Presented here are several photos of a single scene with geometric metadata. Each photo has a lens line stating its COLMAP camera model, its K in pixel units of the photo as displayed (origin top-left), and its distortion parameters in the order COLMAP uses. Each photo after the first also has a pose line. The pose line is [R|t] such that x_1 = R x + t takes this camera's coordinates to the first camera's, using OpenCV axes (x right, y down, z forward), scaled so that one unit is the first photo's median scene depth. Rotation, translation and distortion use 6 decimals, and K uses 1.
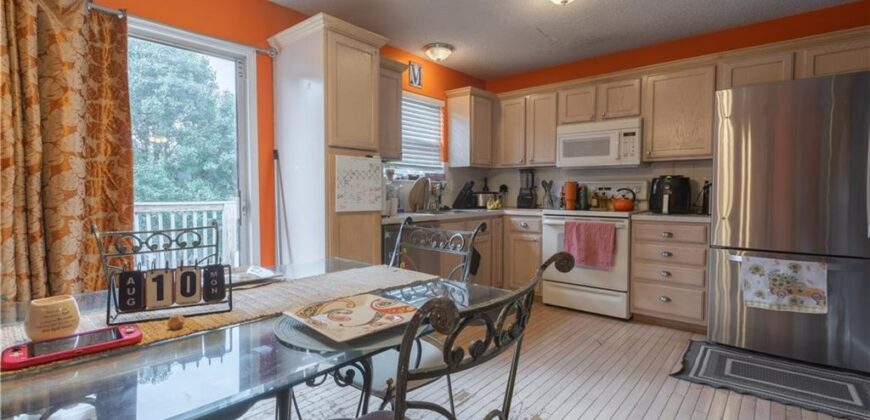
lens RADIAL K [[404.4, 0, 430.2], [0, 404.4, 209.8], [0, 0, 1]] dist [-0.002661, 0.000887]
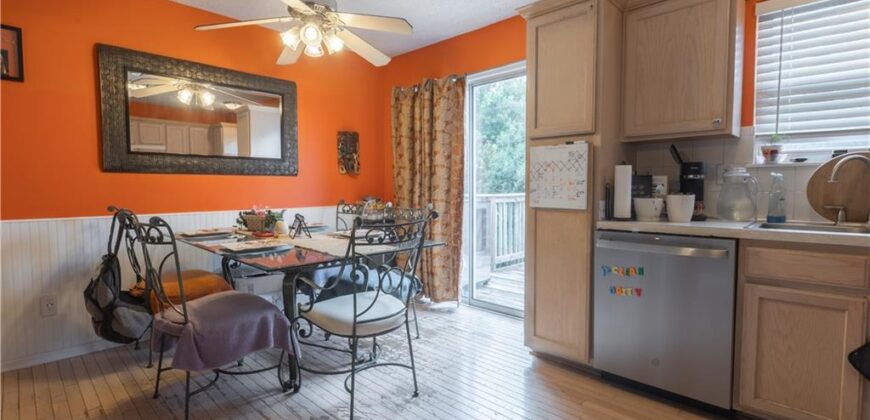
lens RADIAL K [[404.4, 0, 439.8], [0, 404.4, 209.1], [0, 0, 1]] dist [-0.002661, 0.000887]
pose [[-0.057393, 0.056838, -0.996732, 0.748527], [-0.041460, 0.997381, 0.059262, -0.038187], [0.997490, 0.044726, -0.054886, 0.848844]]
